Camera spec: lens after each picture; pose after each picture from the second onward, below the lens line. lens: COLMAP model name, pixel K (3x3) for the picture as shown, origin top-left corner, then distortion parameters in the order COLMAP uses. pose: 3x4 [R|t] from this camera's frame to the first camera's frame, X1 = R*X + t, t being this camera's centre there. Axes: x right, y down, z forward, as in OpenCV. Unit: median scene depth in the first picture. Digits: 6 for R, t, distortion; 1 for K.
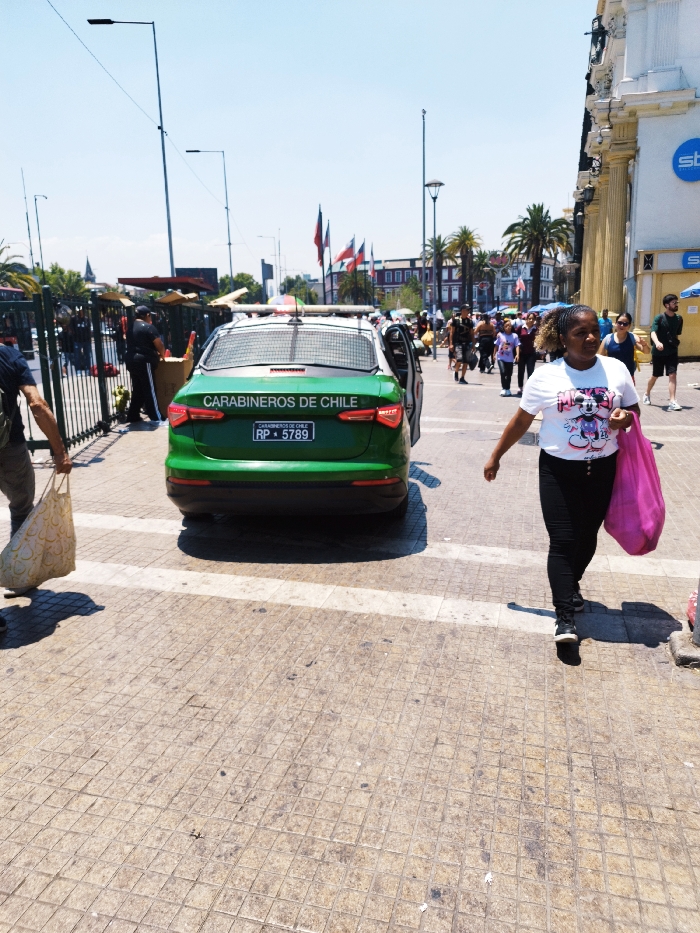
lens RADIAL K [[650.5, 0, 350.0], [0, 650.5, 466.5], [0, 0, 1]] dist [0.003073, 0.002141]
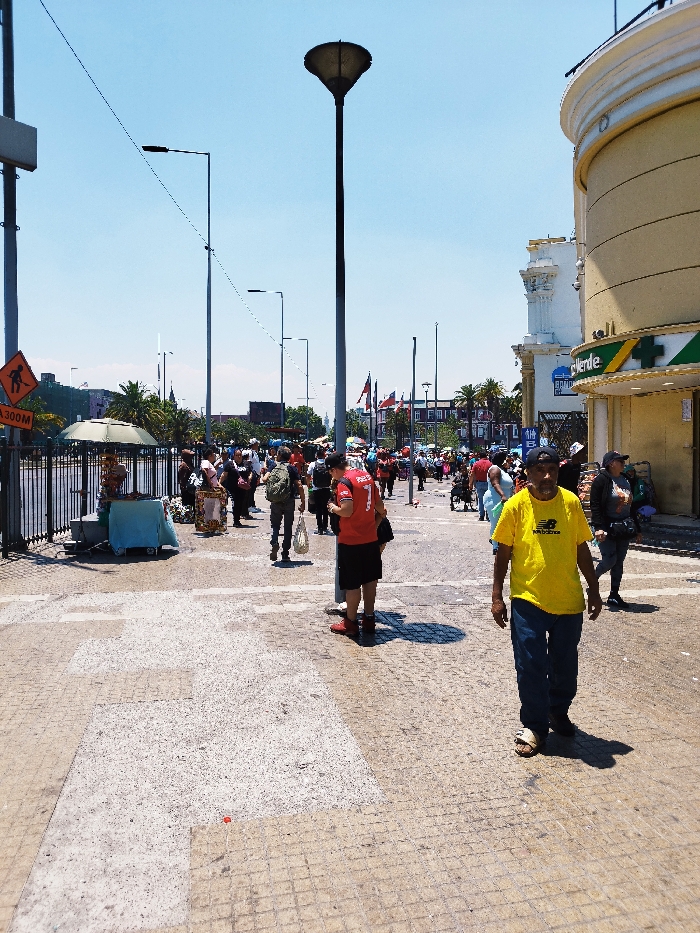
lens RADIAL K [[652.2, 0, 350.0], [0, 652.2, 466.5], [0, 0, 1]] dist [-0.000041, -0.000028]
pose [[0.996280, 0.040742, -0.075941, 0.013608], [-0.054557, 0.980304, -0.189807, 0.037181], [0.066712, 0.193244, 0.978880, -0.175785]]
